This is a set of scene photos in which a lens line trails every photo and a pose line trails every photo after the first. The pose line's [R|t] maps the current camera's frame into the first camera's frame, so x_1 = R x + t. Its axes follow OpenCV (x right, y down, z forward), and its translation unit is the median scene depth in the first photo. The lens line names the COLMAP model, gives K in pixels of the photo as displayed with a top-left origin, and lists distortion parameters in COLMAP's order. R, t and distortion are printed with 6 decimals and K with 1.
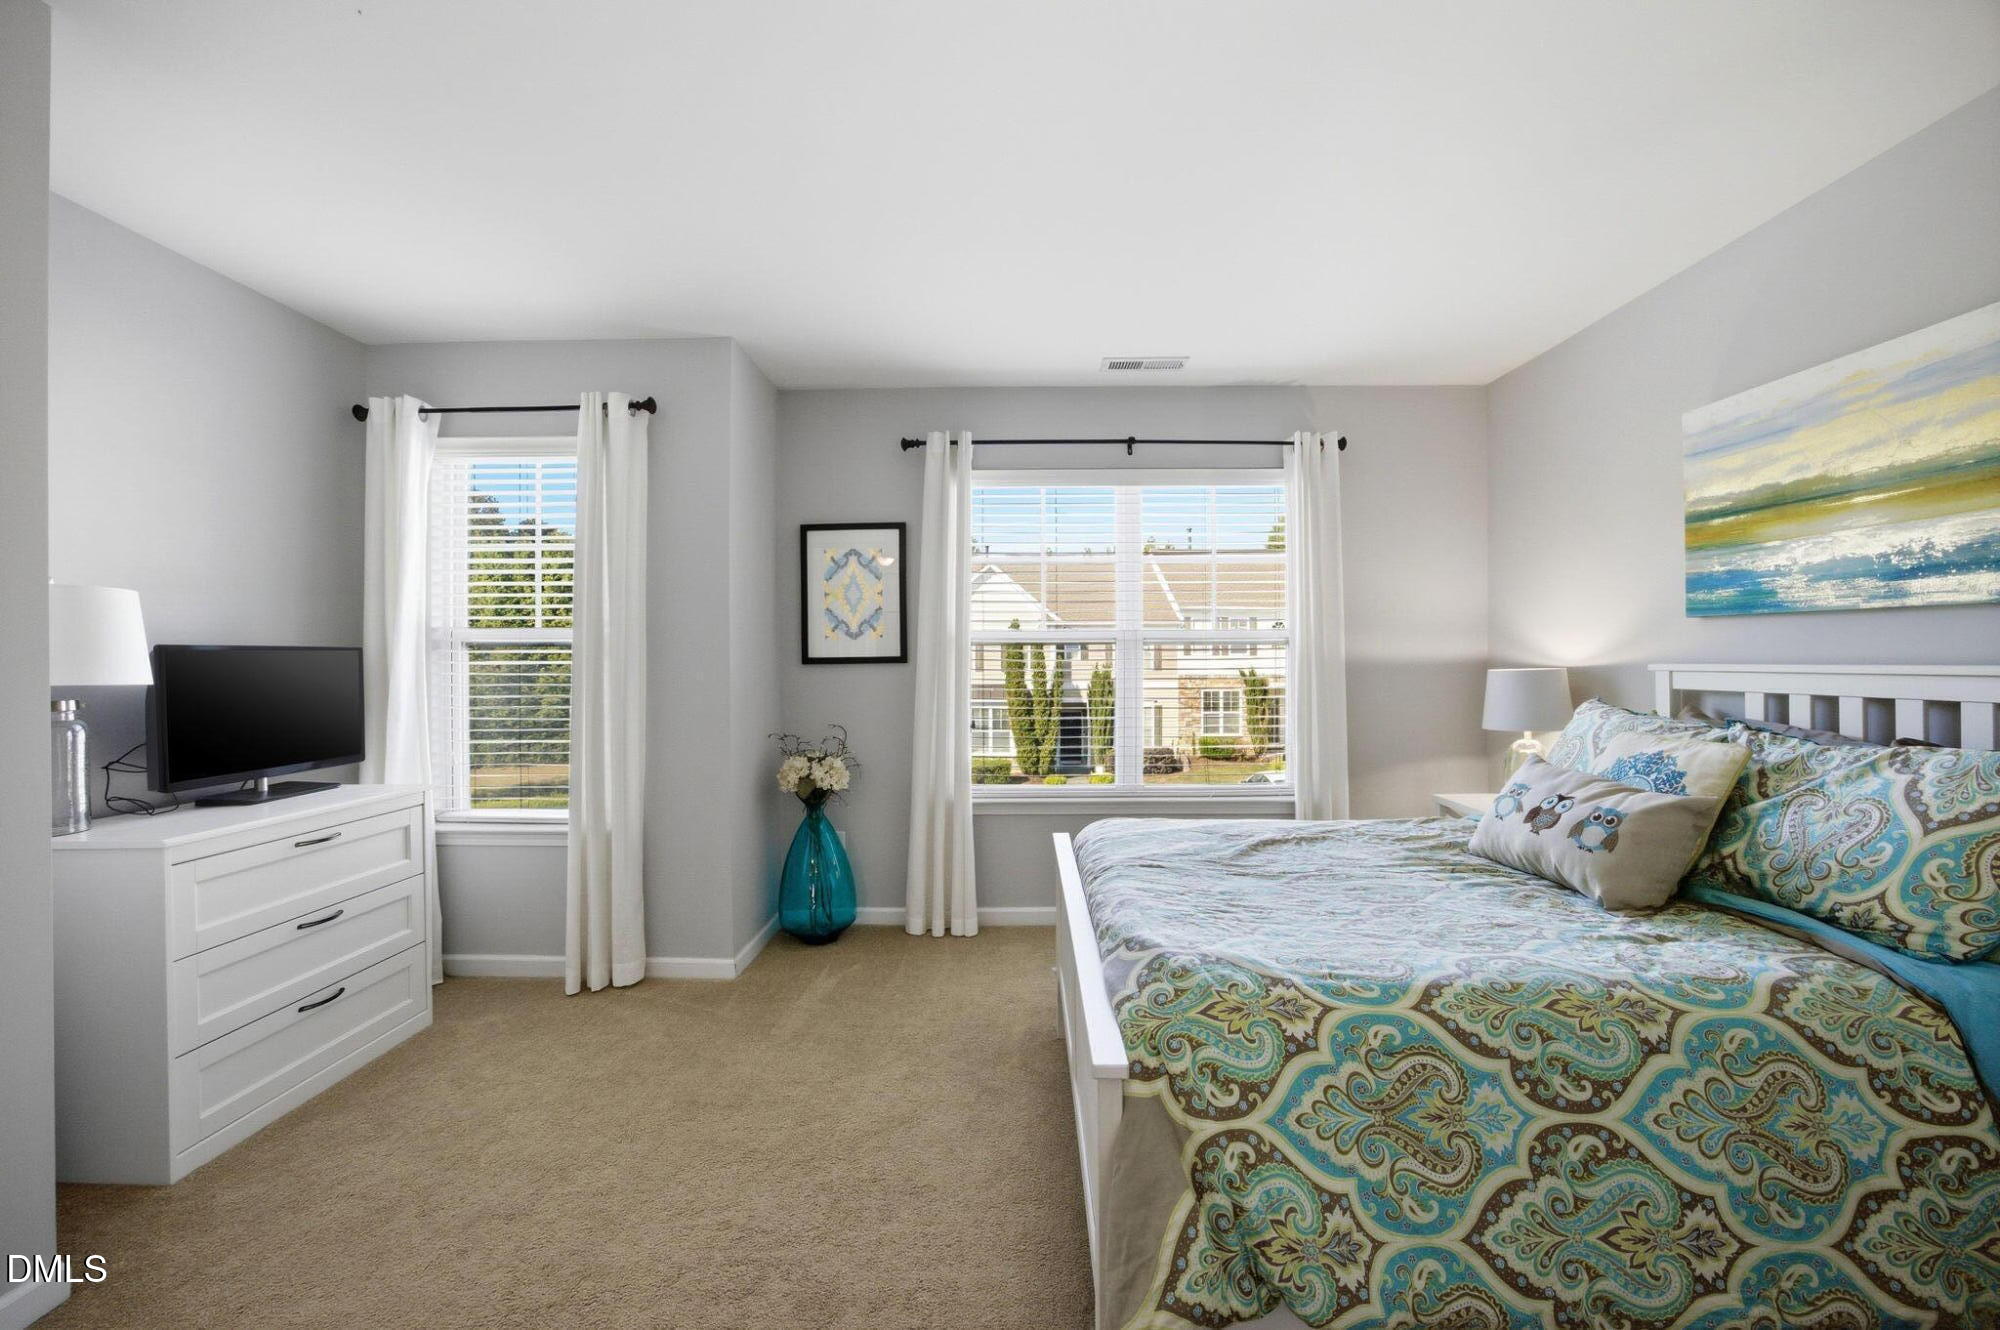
lens RADIAL K [[789.6, 0, 1018.5], [0, 789.6, 649.1], [0, 0, 1]] dist [-0.028108, 0.010643]
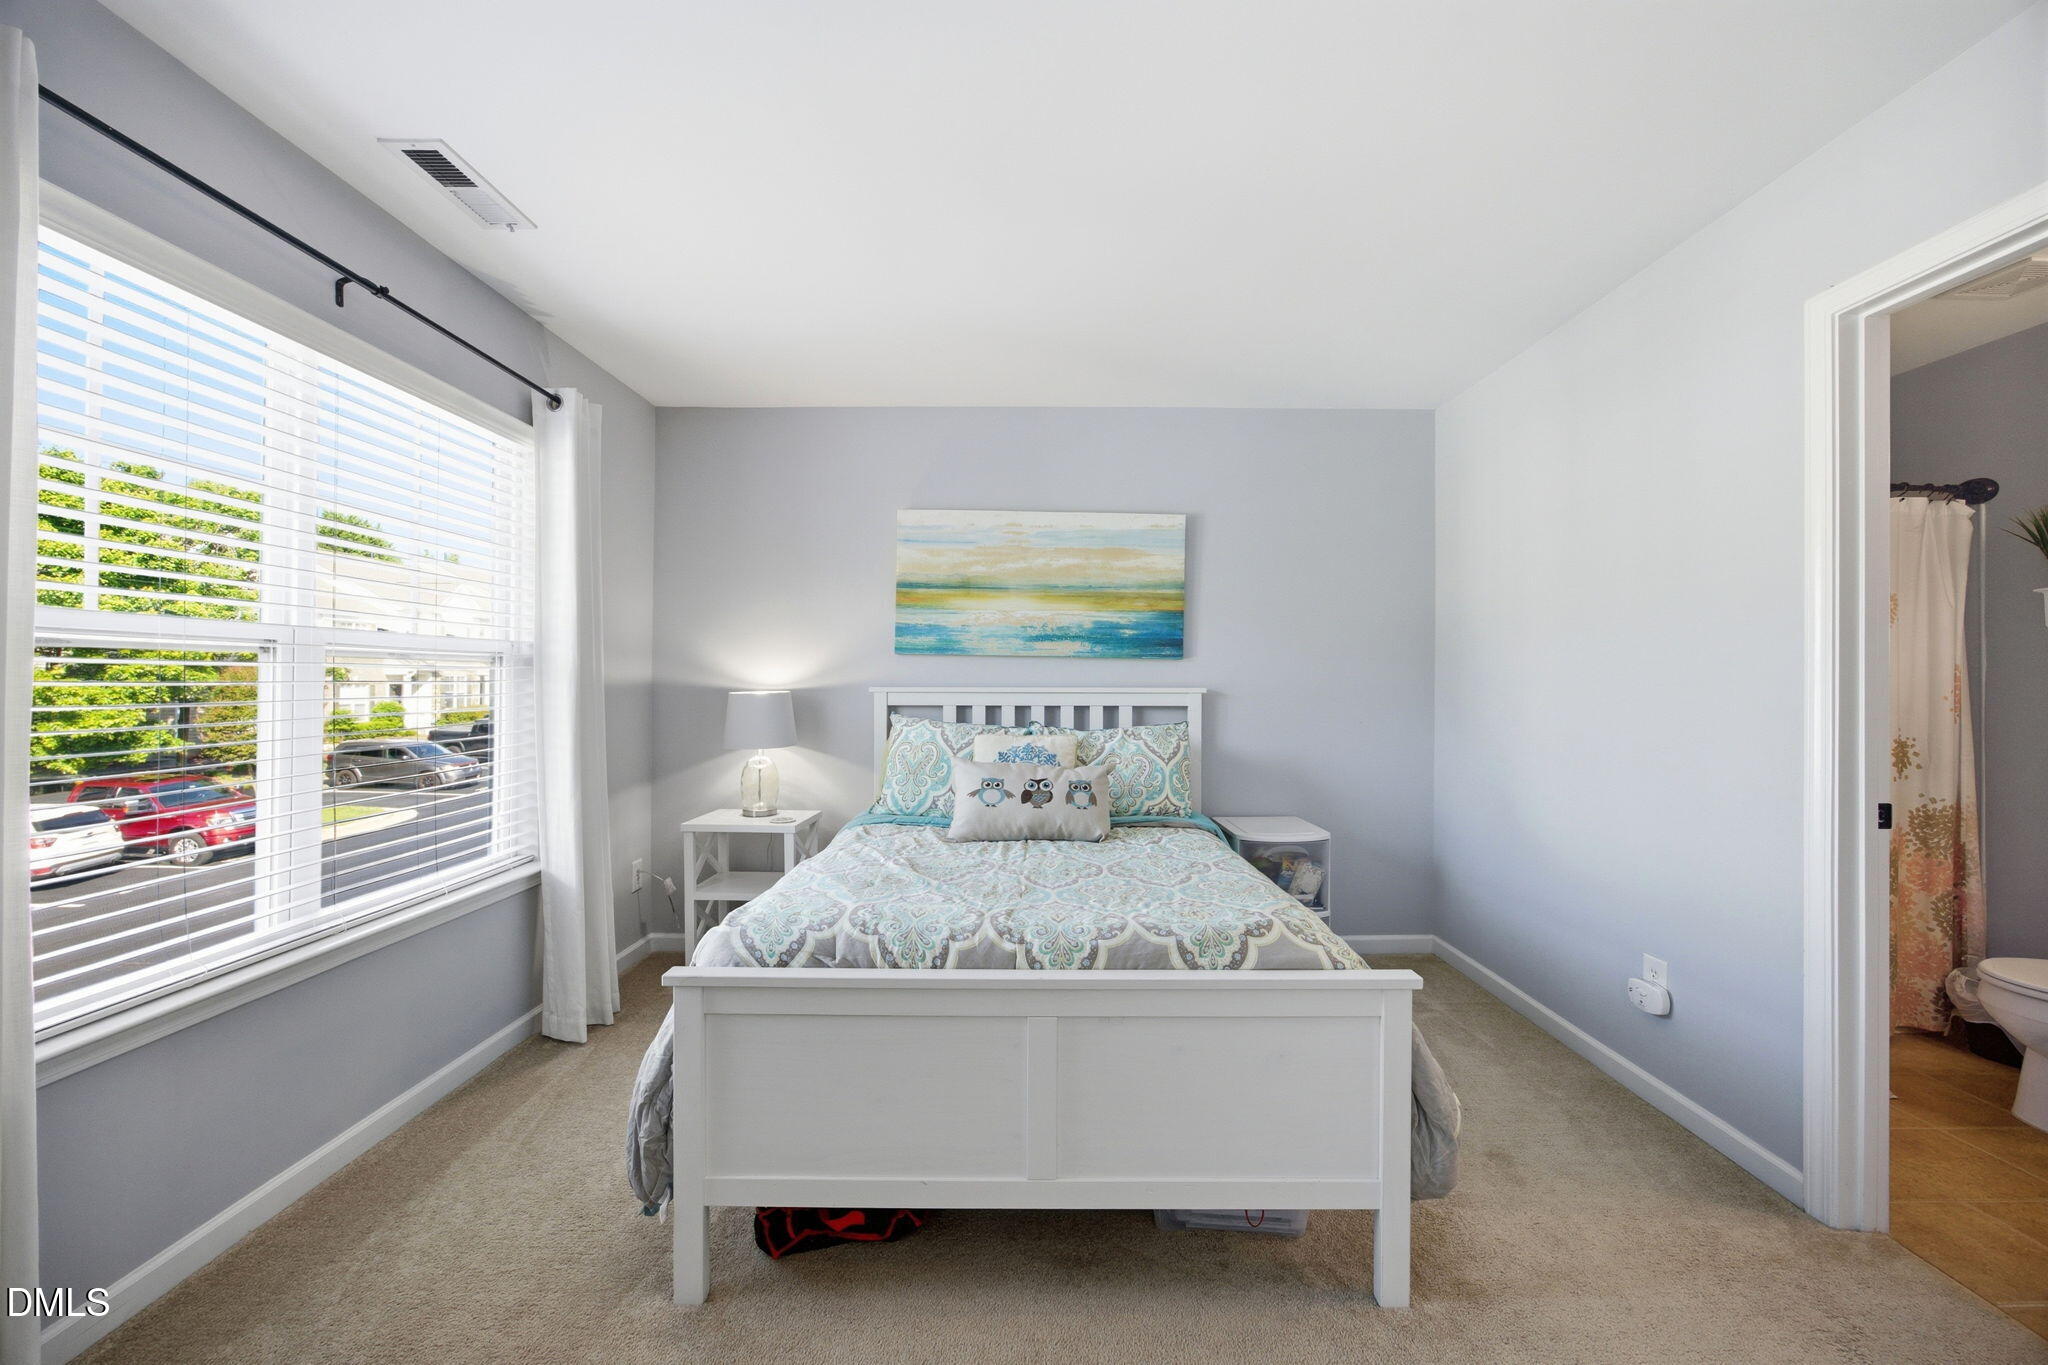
lens RADIAL K [[808.6, 0, 1042.9], [0, 808.6, 666.2], [0, 0, 1]] dist [-0.028108, 0.010643]
pose [[-0.018347, 0.014374, 0.999728, -0.657637], [-0.016797, 0.999751, -0.014683, -0.001738], [-0.999691, -0.017062, -0.018101, 0.822673]]
